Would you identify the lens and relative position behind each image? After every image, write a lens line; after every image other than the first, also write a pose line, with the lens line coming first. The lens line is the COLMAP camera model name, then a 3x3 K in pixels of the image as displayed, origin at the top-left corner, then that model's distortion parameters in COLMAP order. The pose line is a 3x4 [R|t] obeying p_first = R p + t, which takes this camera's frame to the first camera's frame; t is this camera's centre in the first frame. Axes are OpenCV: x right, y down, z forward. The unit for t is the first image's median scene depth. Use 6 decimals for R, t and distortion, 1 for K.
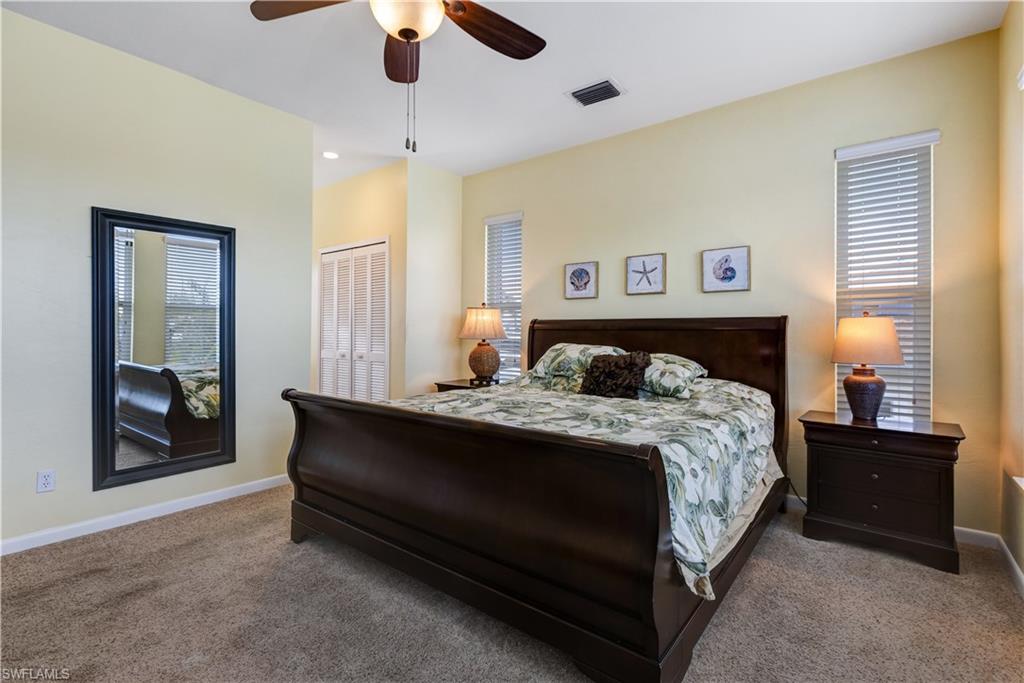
lens RADIAL K [[474.9, 0, 511.5], [0, 474.9, 332.7], [0, 0, 1]] dist [0.000633, -0.000108]
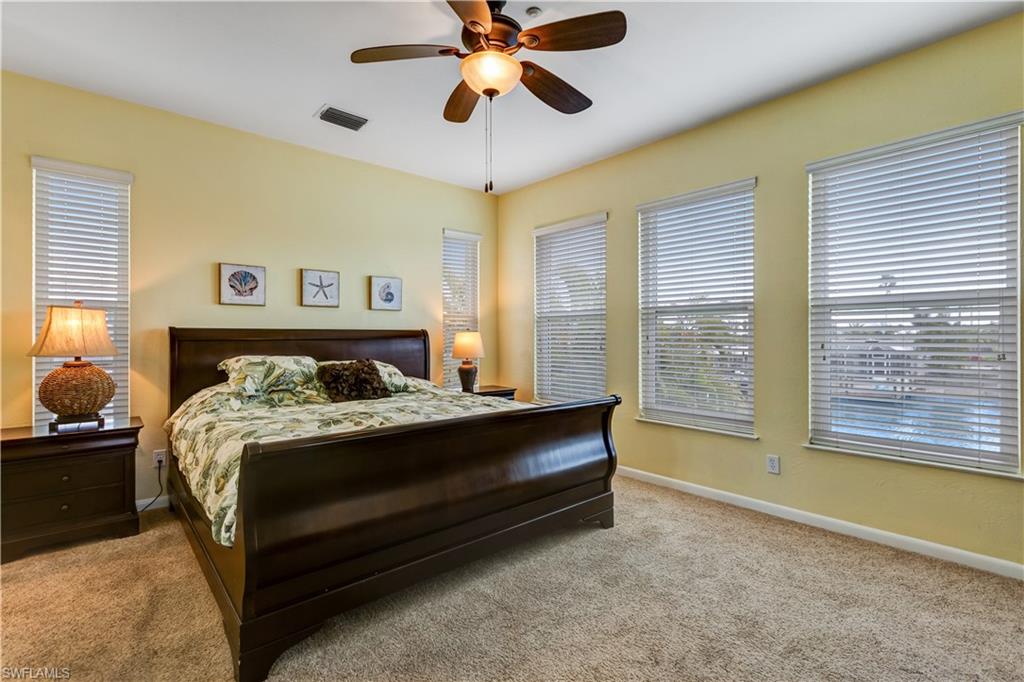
lens RADIAL K [[474.9, 0, 511.4], [0, 474.9, 339.2], [0, 0, 1]] dist [0.000633, -0.000108]
pose [[0.183212, -0.006196, 0.983054, -0.695864], [0.010197, 0.999938, 0.004402, -0.007777], [-0.983021, 0.009218, 0.183263, 0.379060]]
